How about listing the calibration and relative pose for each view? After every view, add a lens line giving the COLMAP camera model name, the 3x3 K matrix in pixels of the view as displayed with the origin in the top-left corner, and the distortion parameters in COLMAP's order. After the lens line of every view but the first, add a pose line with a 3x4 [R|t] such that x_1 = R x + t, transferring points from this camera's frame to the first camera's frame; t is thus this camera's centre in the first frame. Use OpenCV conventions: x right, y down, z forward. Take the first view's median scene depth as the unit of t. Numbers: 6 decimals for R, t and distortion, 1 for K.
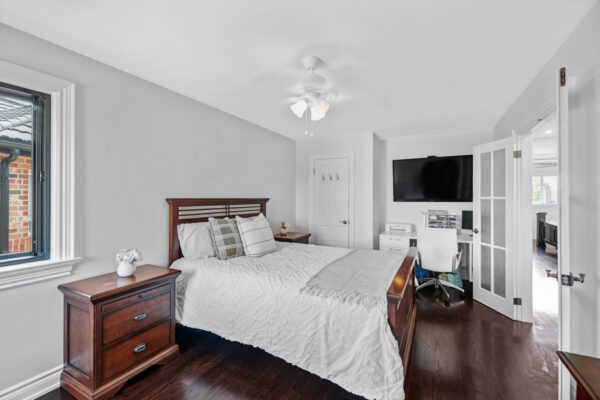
lens RADIAL K [[256.1, 0, 300.5], [0, 256.1, 198.3], [0, 0, 1]] dist [0.000070, -0.000180]
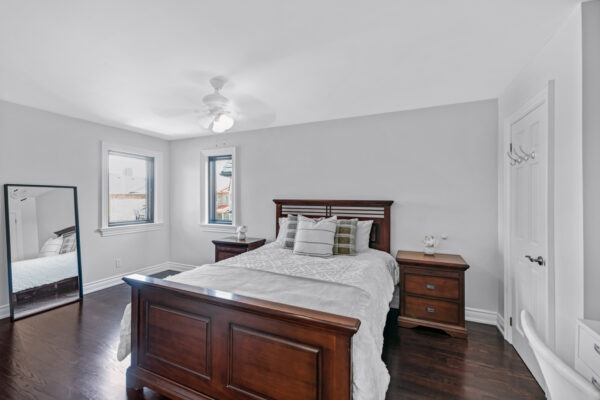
lens RADIAL K [[256.1, 0, 300.5], [0, 256.1, 198.3], [0, 0, 1]] dist [0.000070, -0.000180]
pose [[0.063838, 0.000711, -0.997960, 0.800347], [-0.009655, 0.999953, 0.000095, -0.006703], [0.997914, 0.009629, 0.063842, 0.809542]]
